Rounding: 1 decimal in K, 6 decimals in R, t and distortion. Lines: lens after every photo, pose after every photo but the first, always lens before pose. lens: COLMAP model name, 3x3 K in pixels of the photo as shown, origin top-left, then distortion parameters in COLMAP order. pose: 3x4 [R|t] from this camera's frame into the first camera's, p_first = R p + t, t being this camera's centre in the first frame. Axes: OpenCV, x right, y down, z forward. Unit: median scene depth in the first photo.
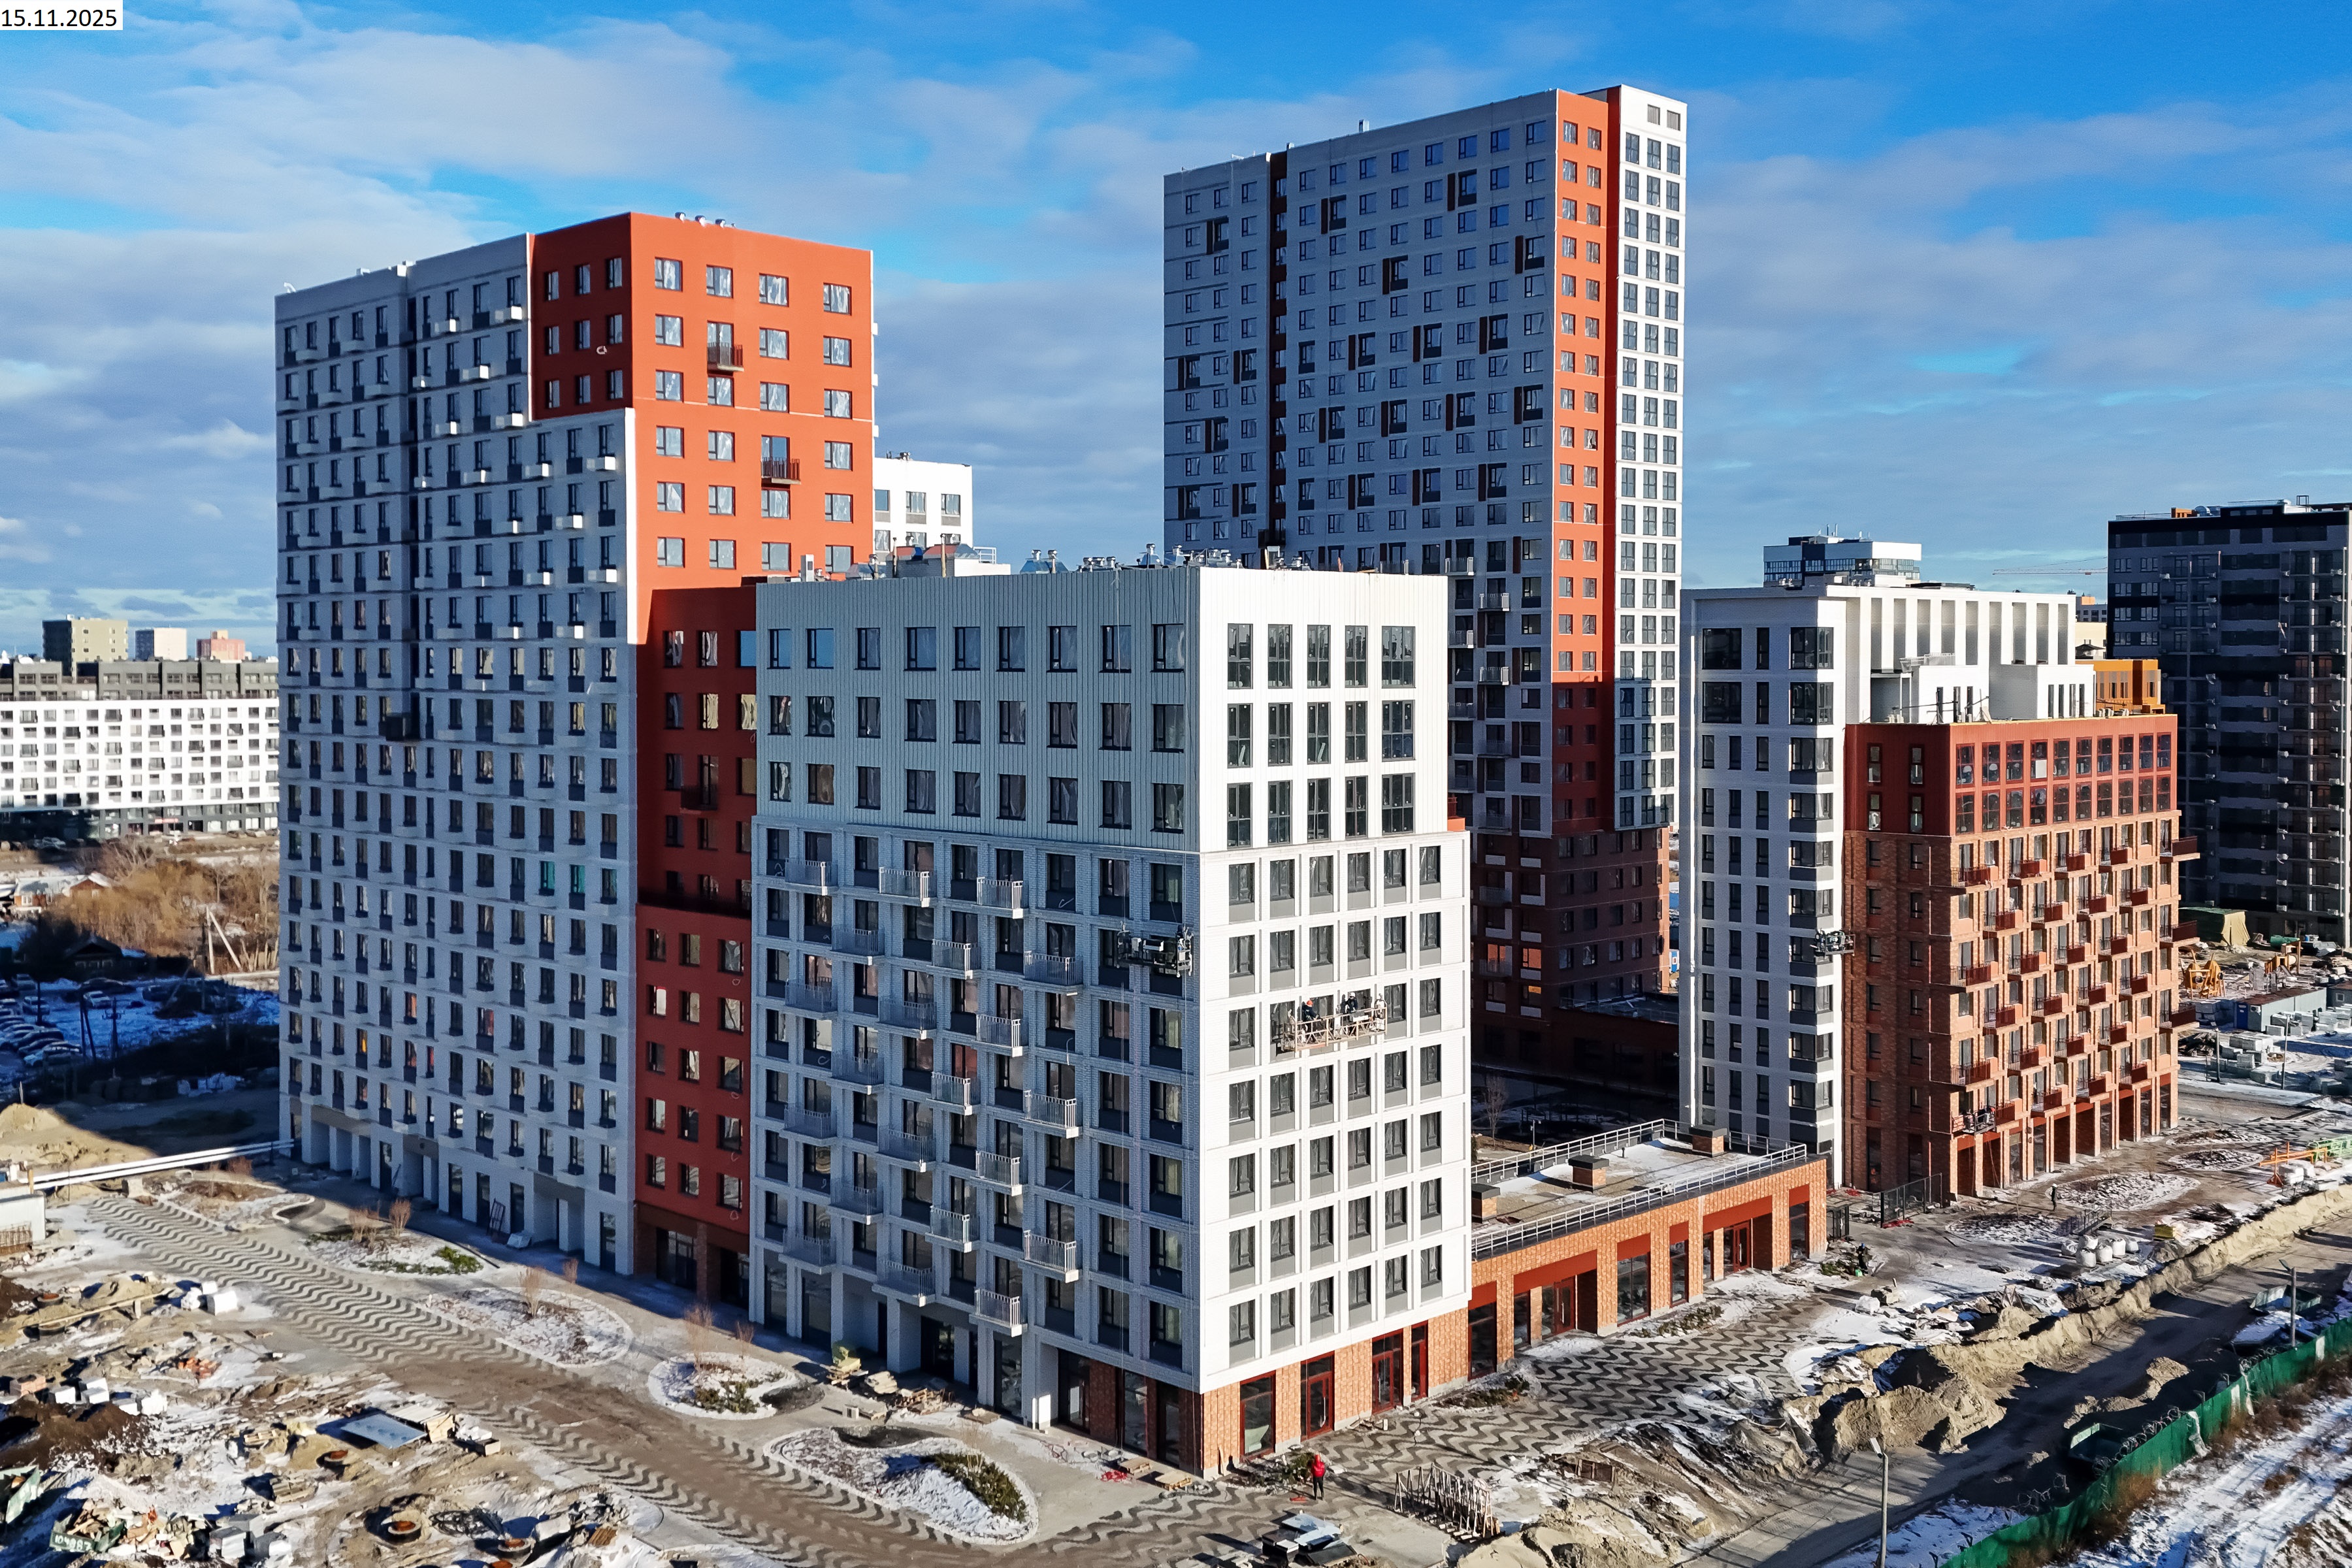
lens RADIAL K [[2171.9, 0, 1244.7], [0, 2171.9, 700.1], [0, 0, 1]] dist [-0.008102, -0.005607]
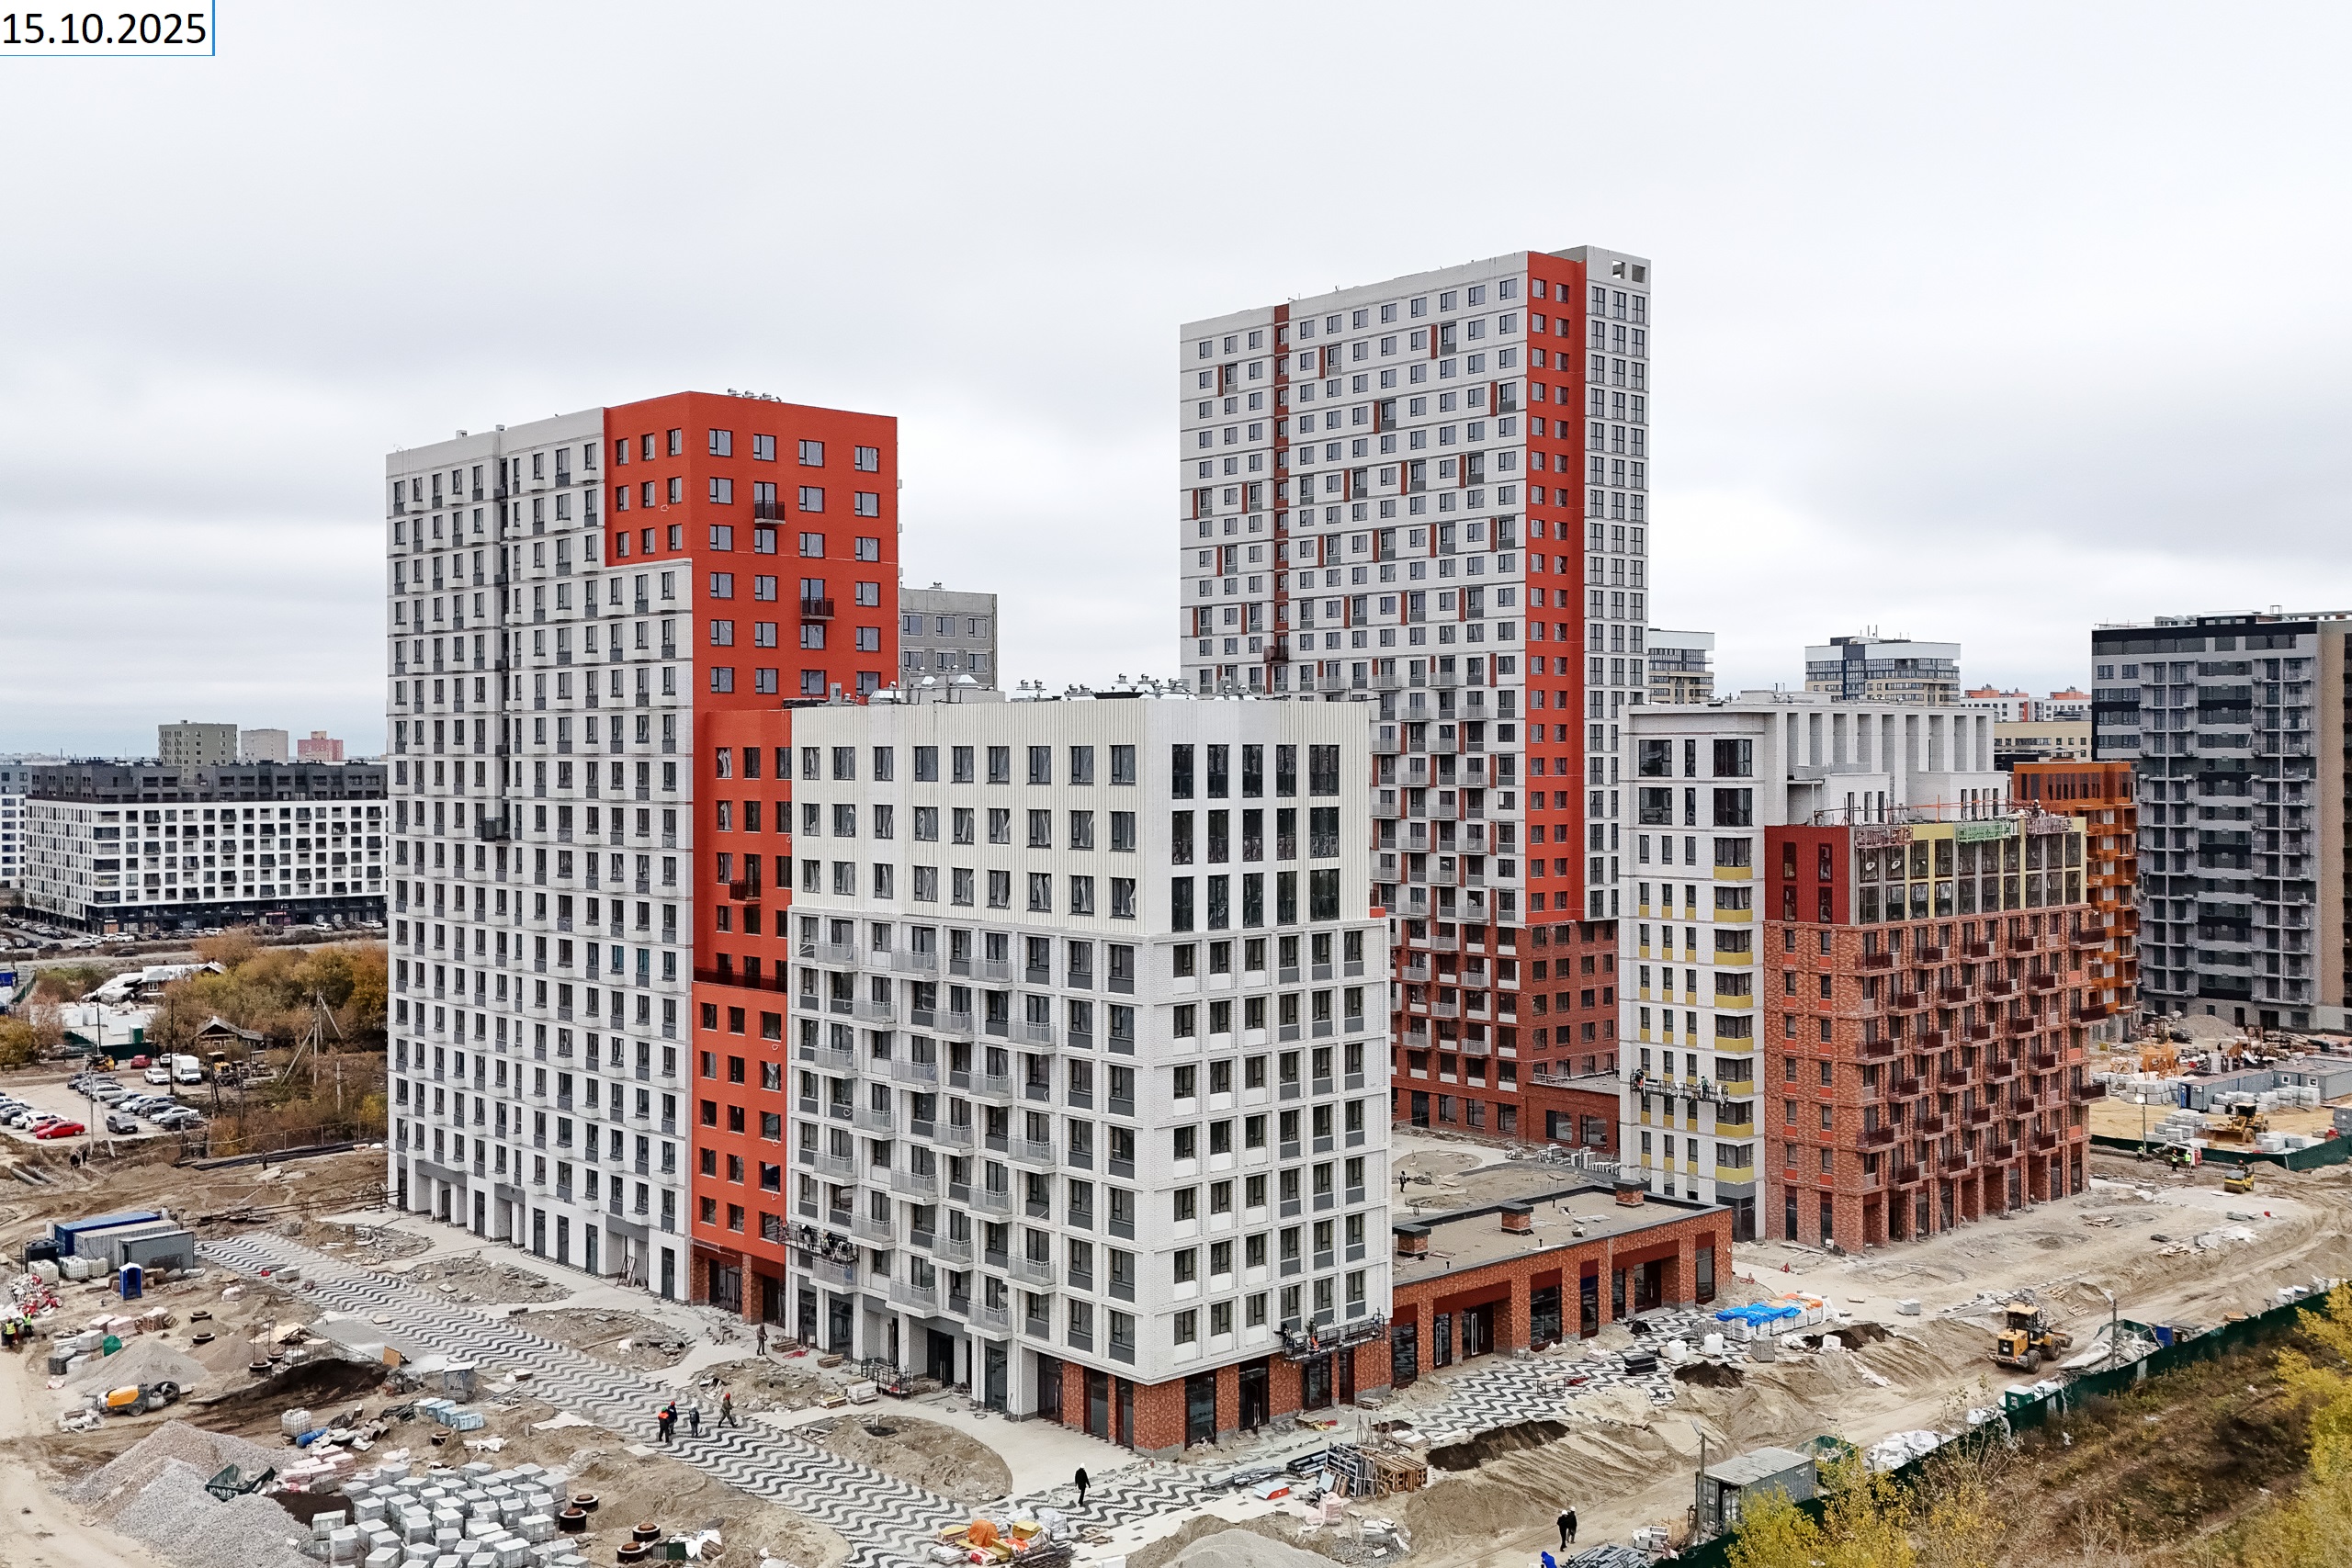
lens RADIAL K [[2128.5, 0, 1220.3], [0, 2128.5, 773.5], [0, 0, 1]] dist [0.006339, -0.016051]
pose [[0.999147, -0.001963, -0.041240, 0.043058], [0.001503, 0.999936, -0.011187, -0.003558], [0.041259, 0.011116, 0.999087, -0.114290]]
